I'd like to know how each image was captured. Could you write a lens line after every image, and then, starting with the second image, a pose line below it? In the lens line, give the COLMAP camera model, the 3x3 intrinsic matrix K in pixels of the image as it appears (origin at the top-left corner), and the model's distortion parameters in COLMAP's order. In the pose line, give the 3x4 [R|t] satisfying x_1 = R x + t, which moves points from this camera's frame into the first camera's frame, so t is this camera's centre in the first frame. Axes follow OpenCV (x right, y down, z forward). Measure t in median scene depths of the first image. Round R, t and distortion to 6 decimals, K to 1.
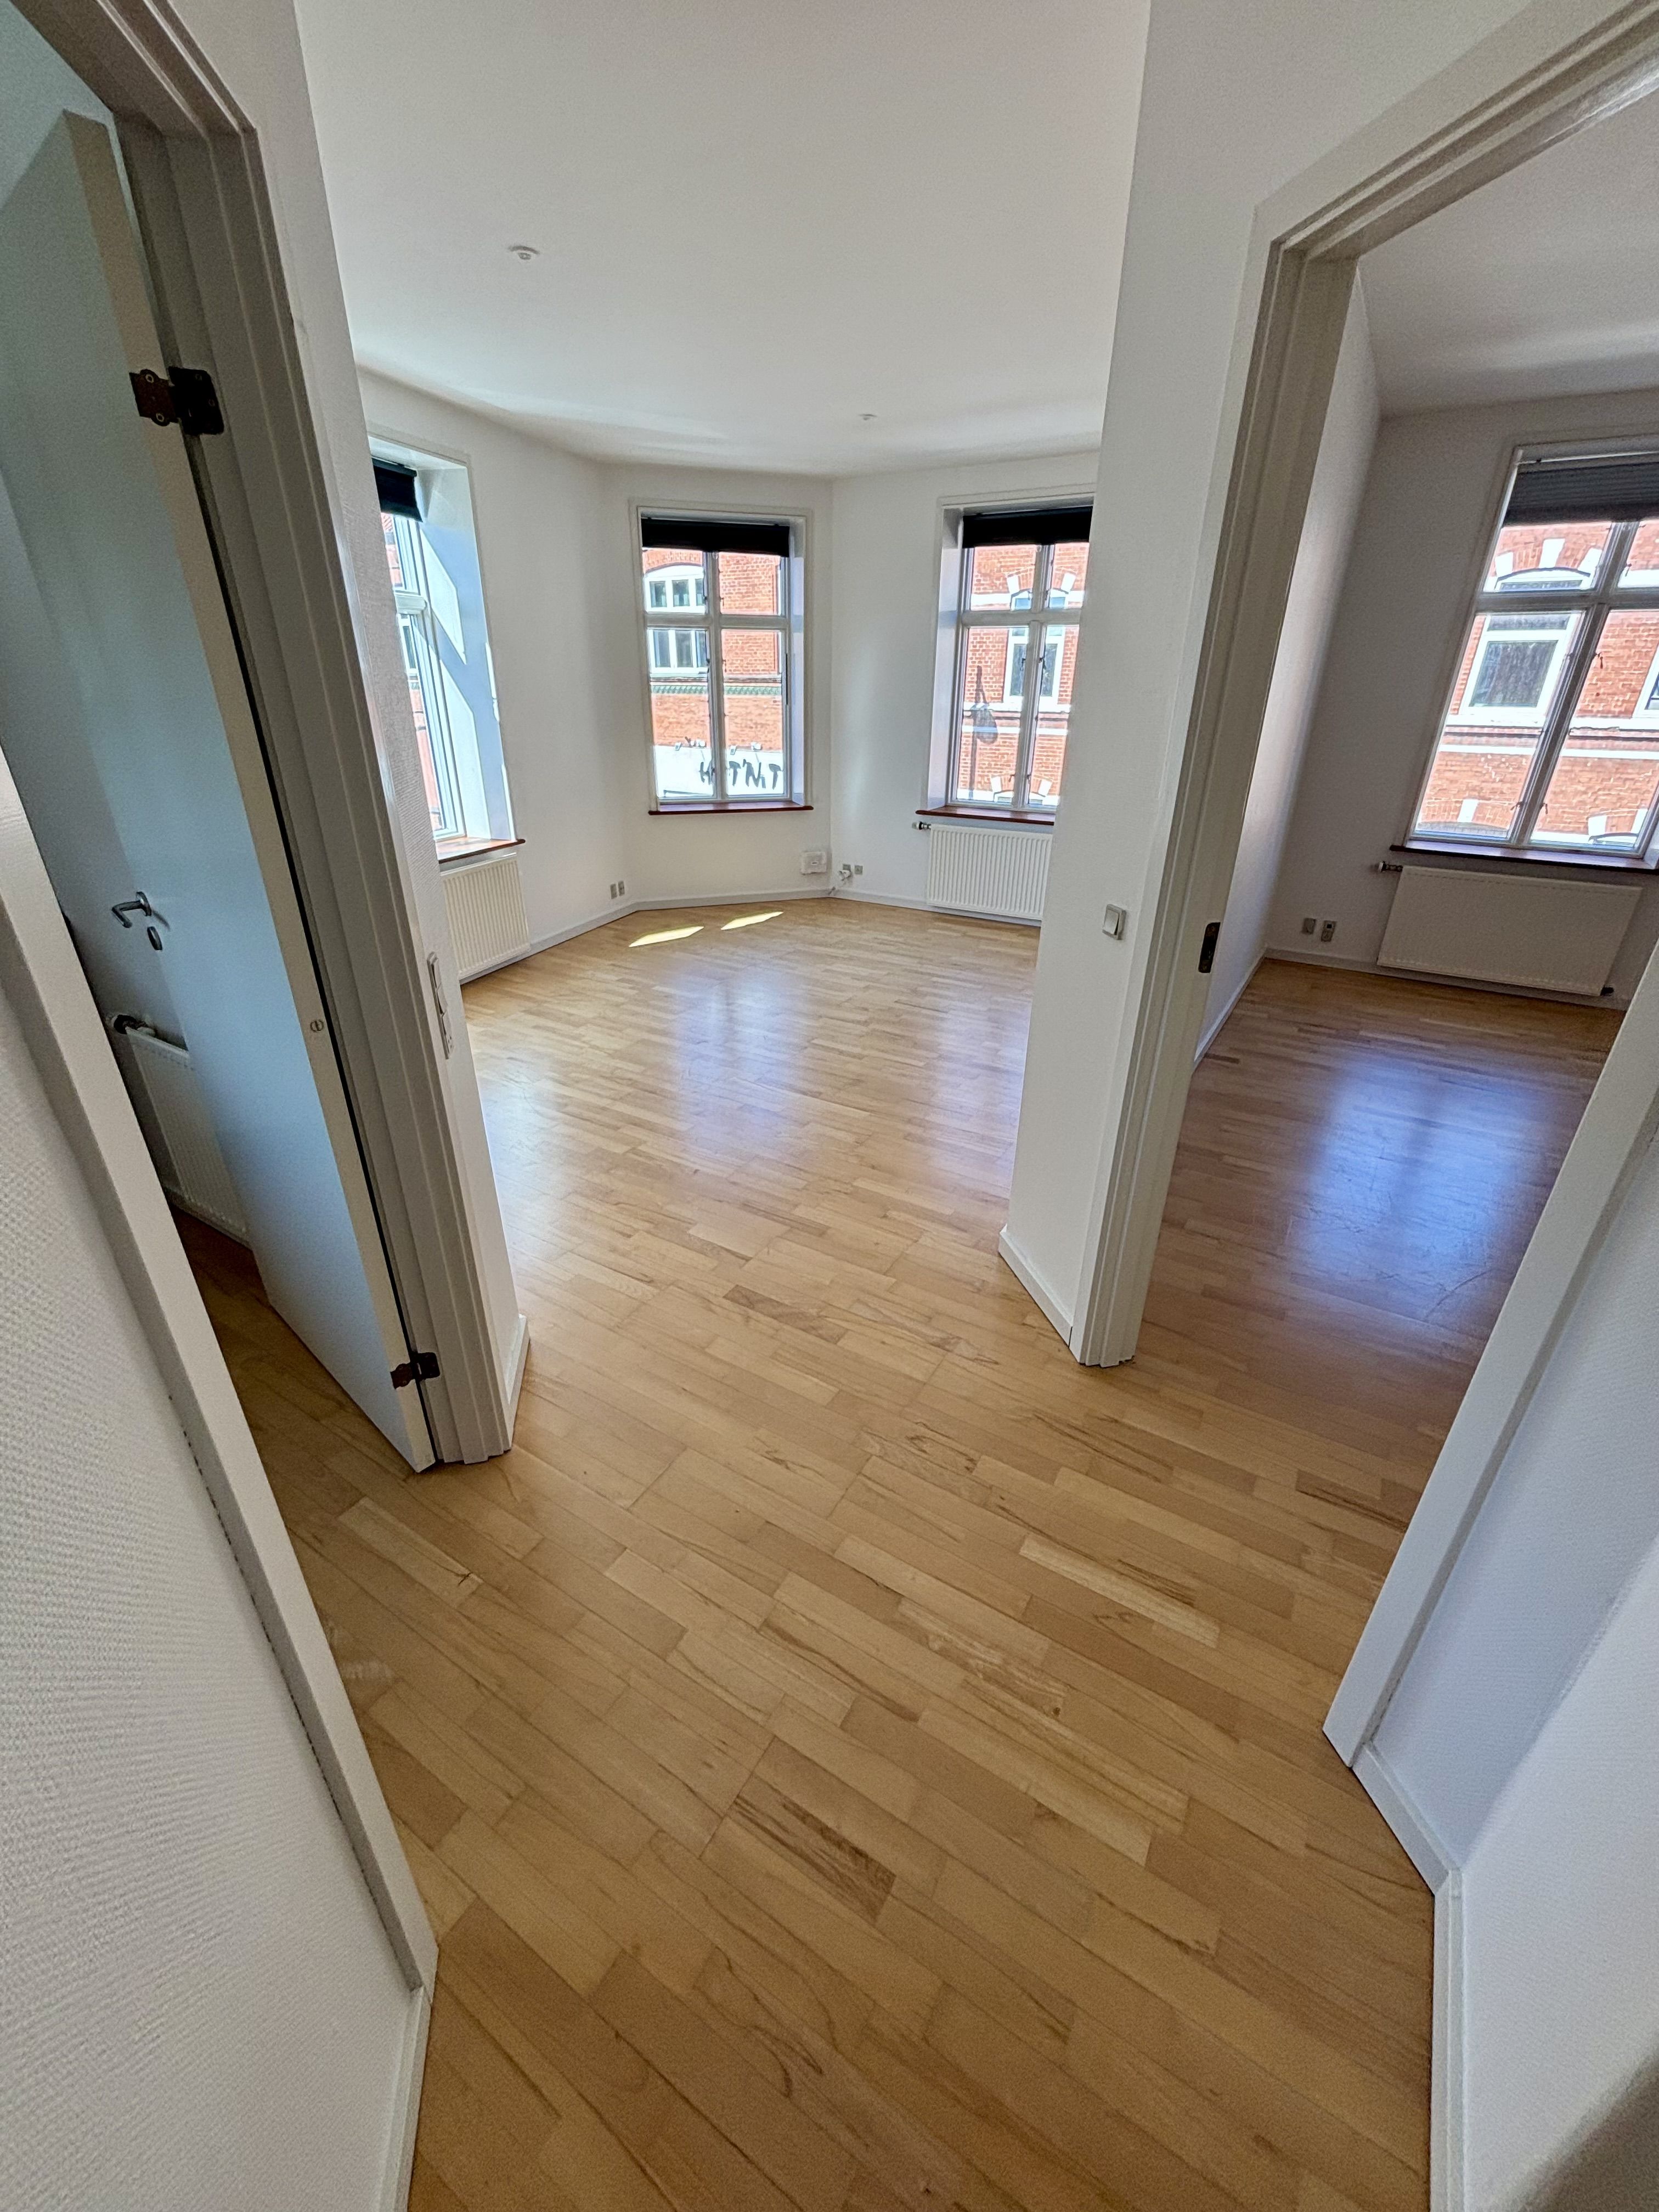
lens RADIAL K [[885.5, 0, 837.3], [0, 885.5, 1105.3], [0, 0, 1]] dist [-0.002139, -0.000361]
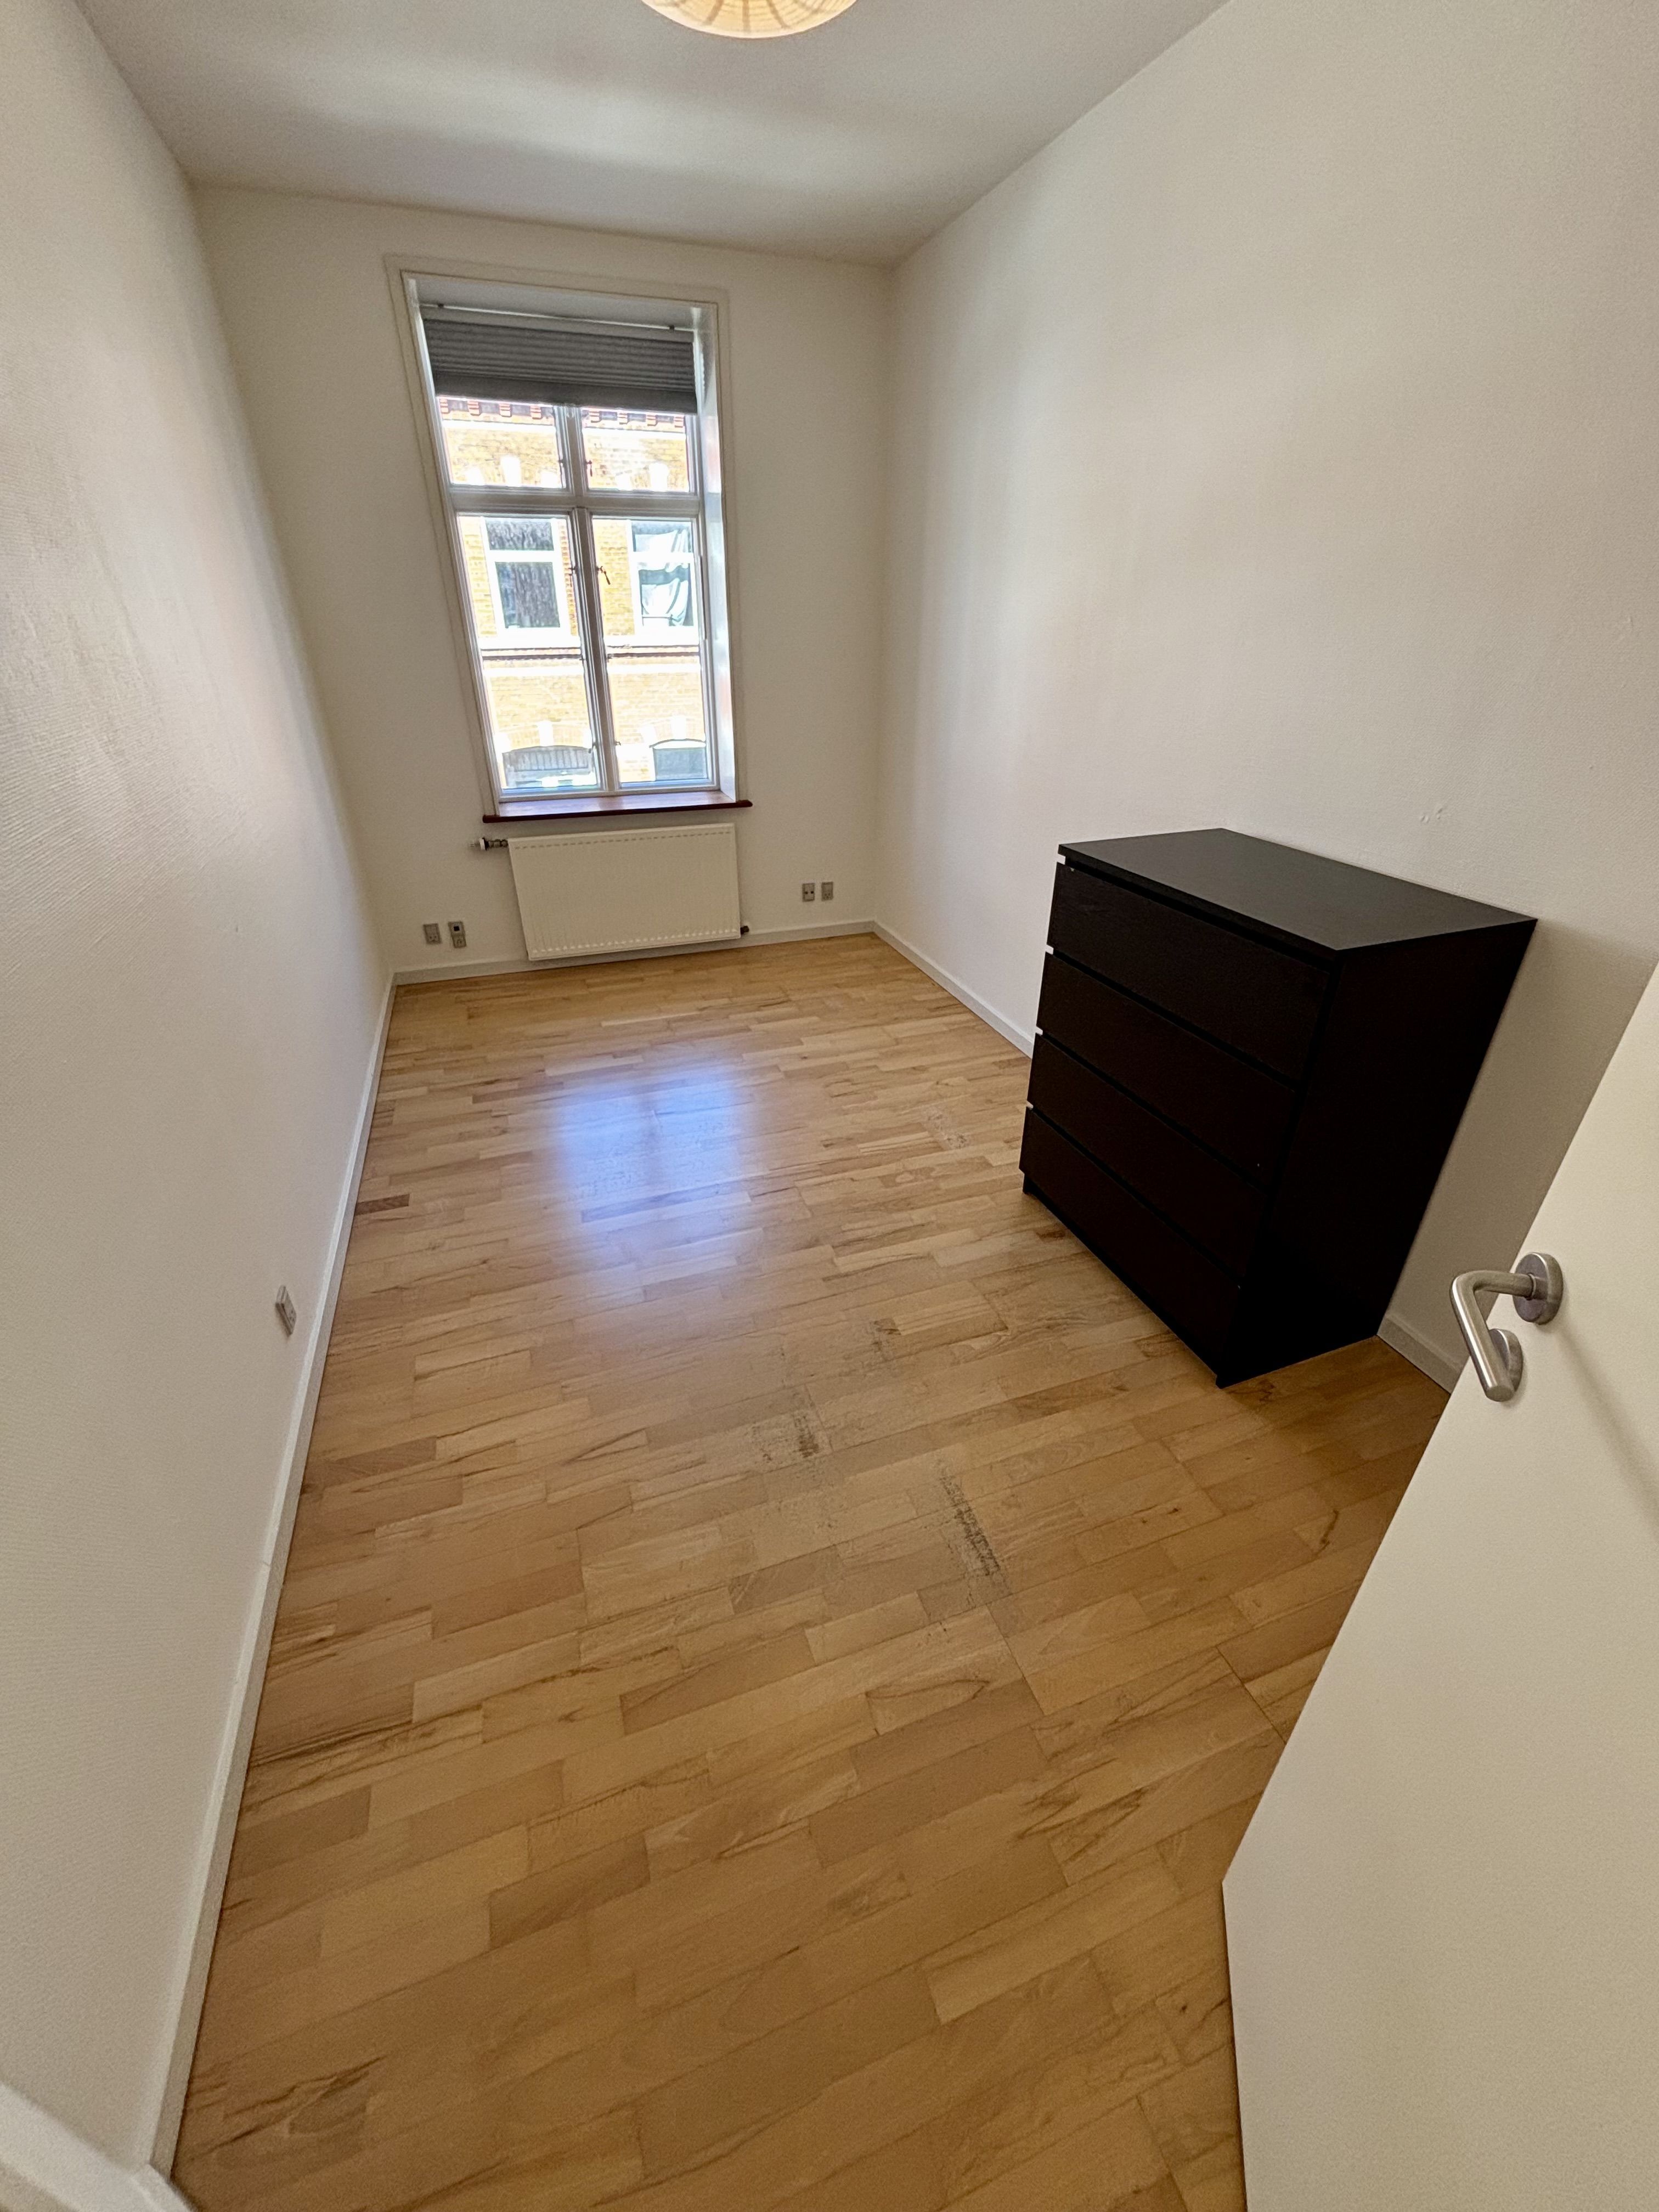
lens RADIAL K [[893.1, 0, 825.2], [0, 893.1, 1103.0], [0, 0, 1]] dist [-0.000749, -0.000303]
pose [[0.635492, -0.387374, 0.667901, 0.167752], [0.346039, 0.916188, 0.202129, -0.101136], [-0.690222, 0.102669, 0.716277, 0.217695]]
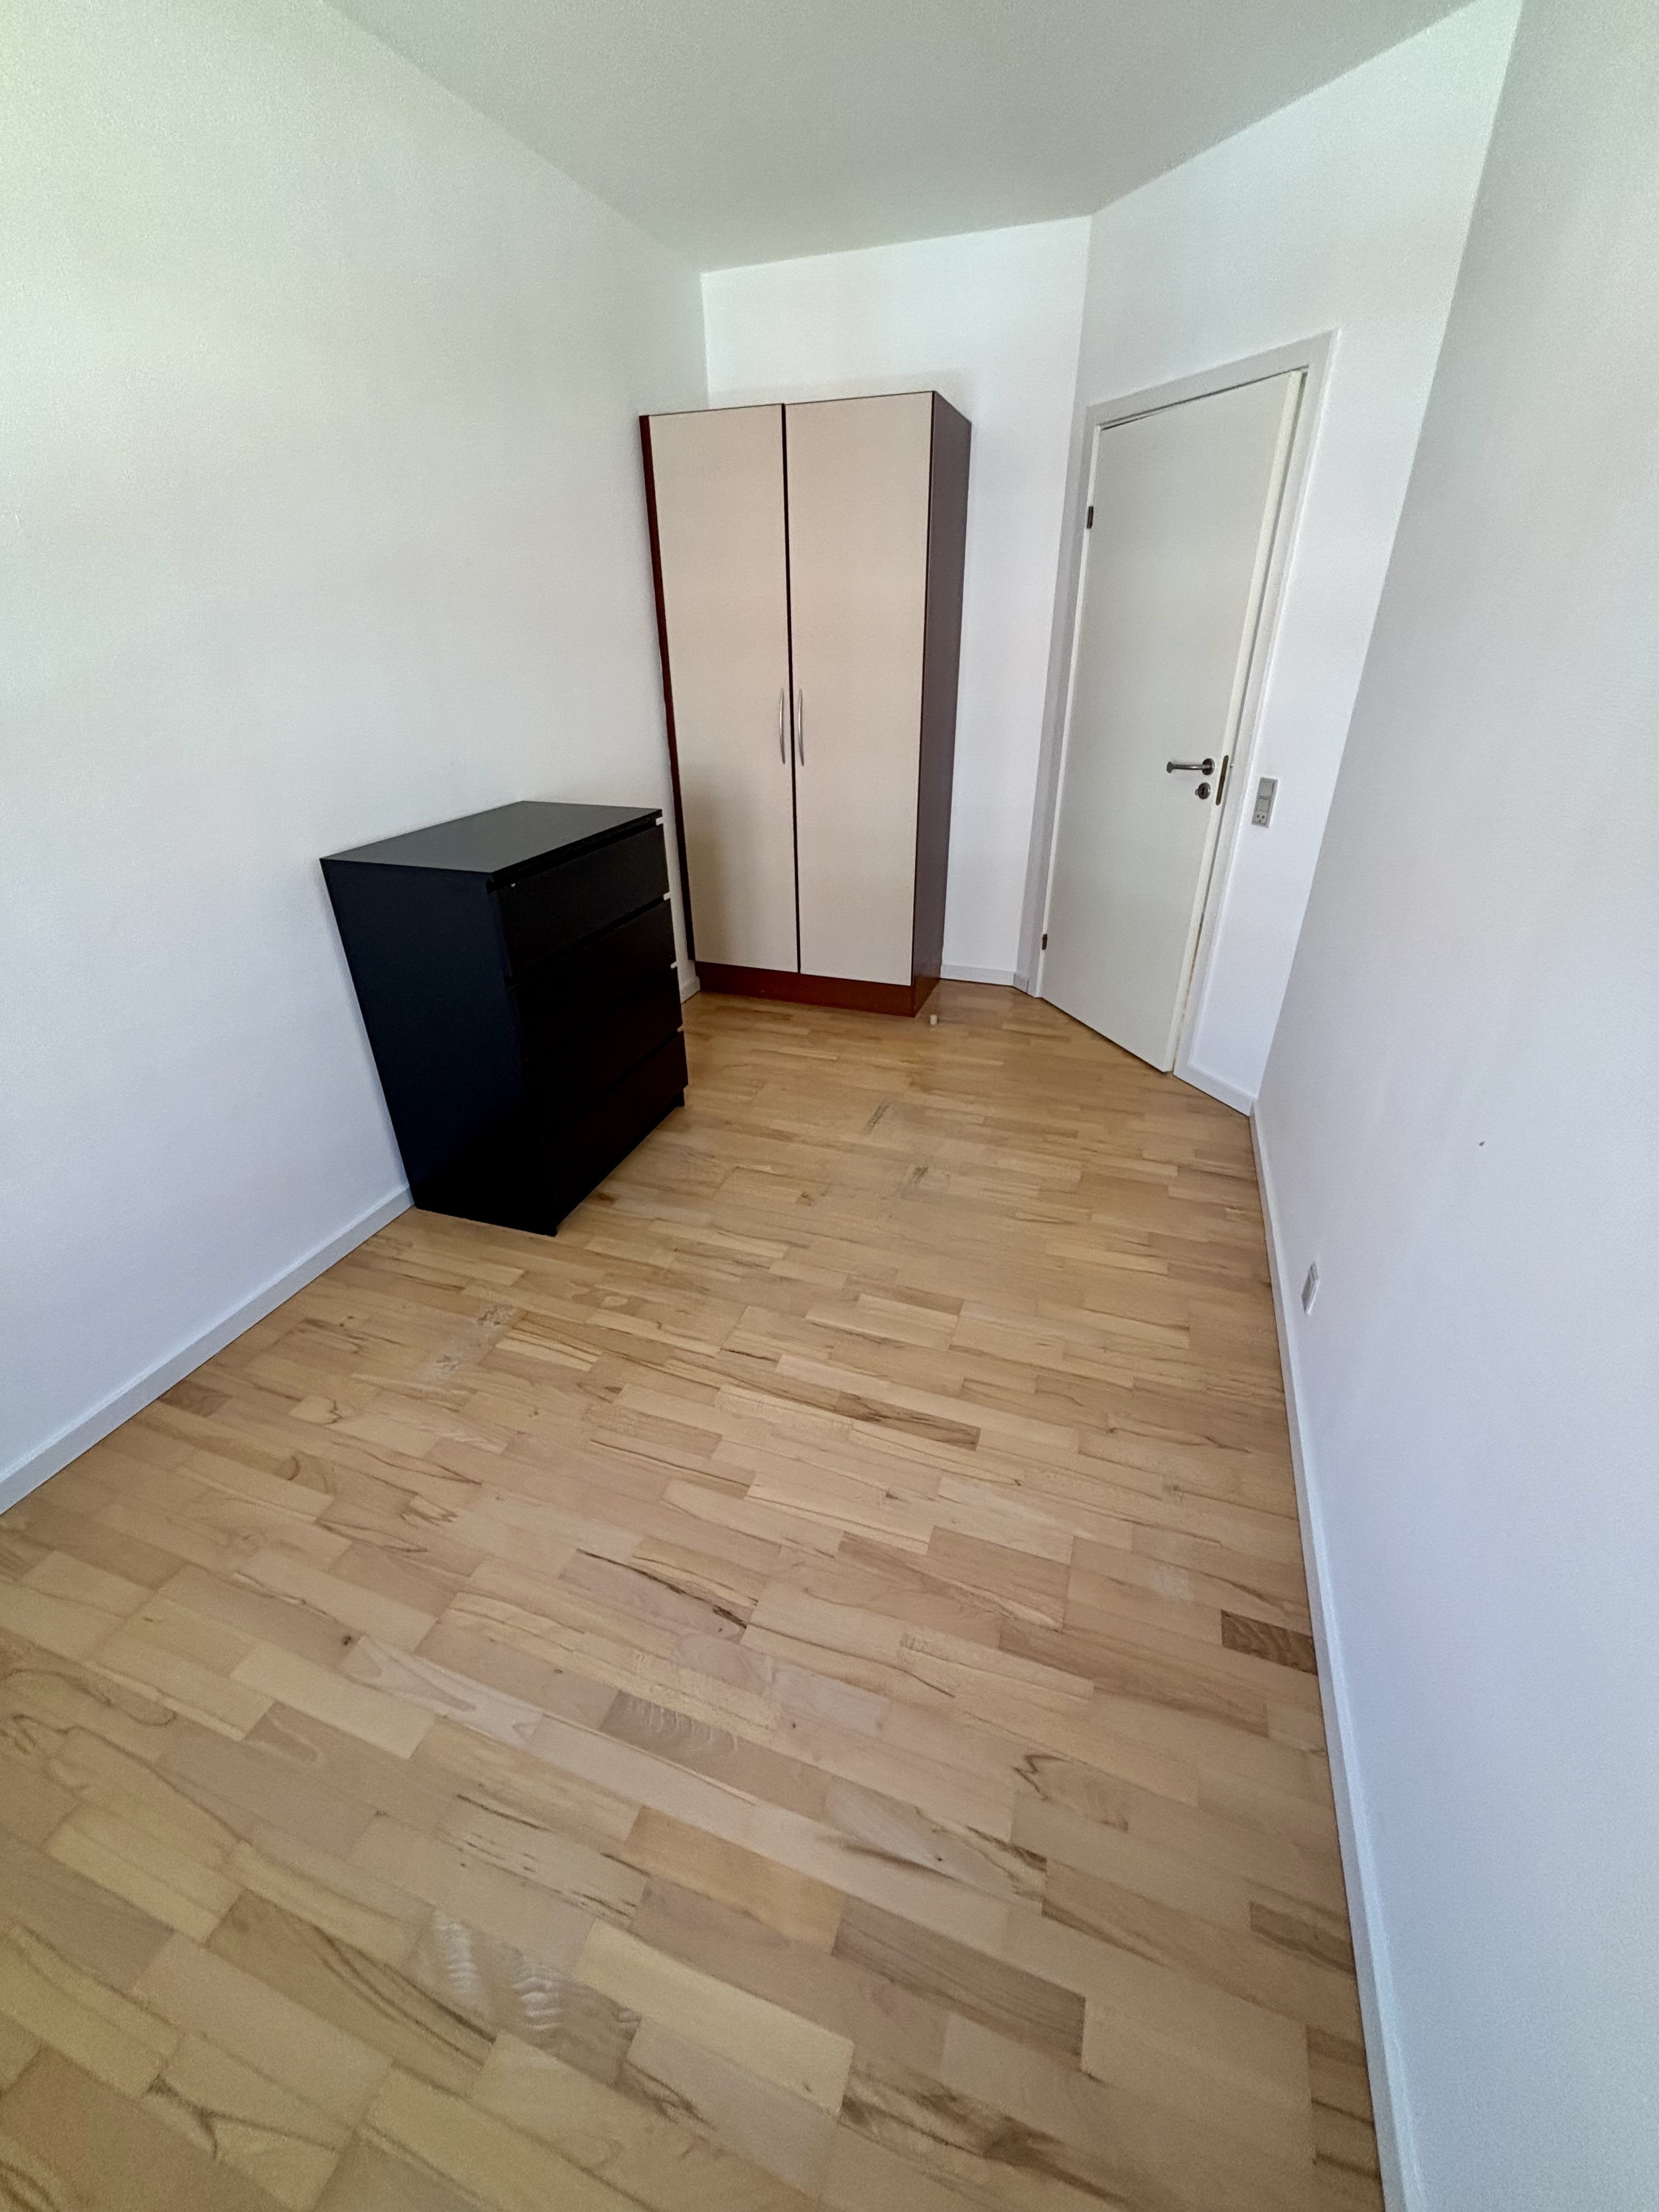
lens RADIAL K [[893.1, 0, 825.2], [0, 893.1, 1103.0], [0, 0, 1]] dist [-0.000749, -0.000303]
pose [[-0.978687, 0.093837, -0.182665, 0.474998], [-0.092243, 0.593837, 0.799280, -0.335271], [0.183476, 0.799094, -0.572525, 0.716512]]
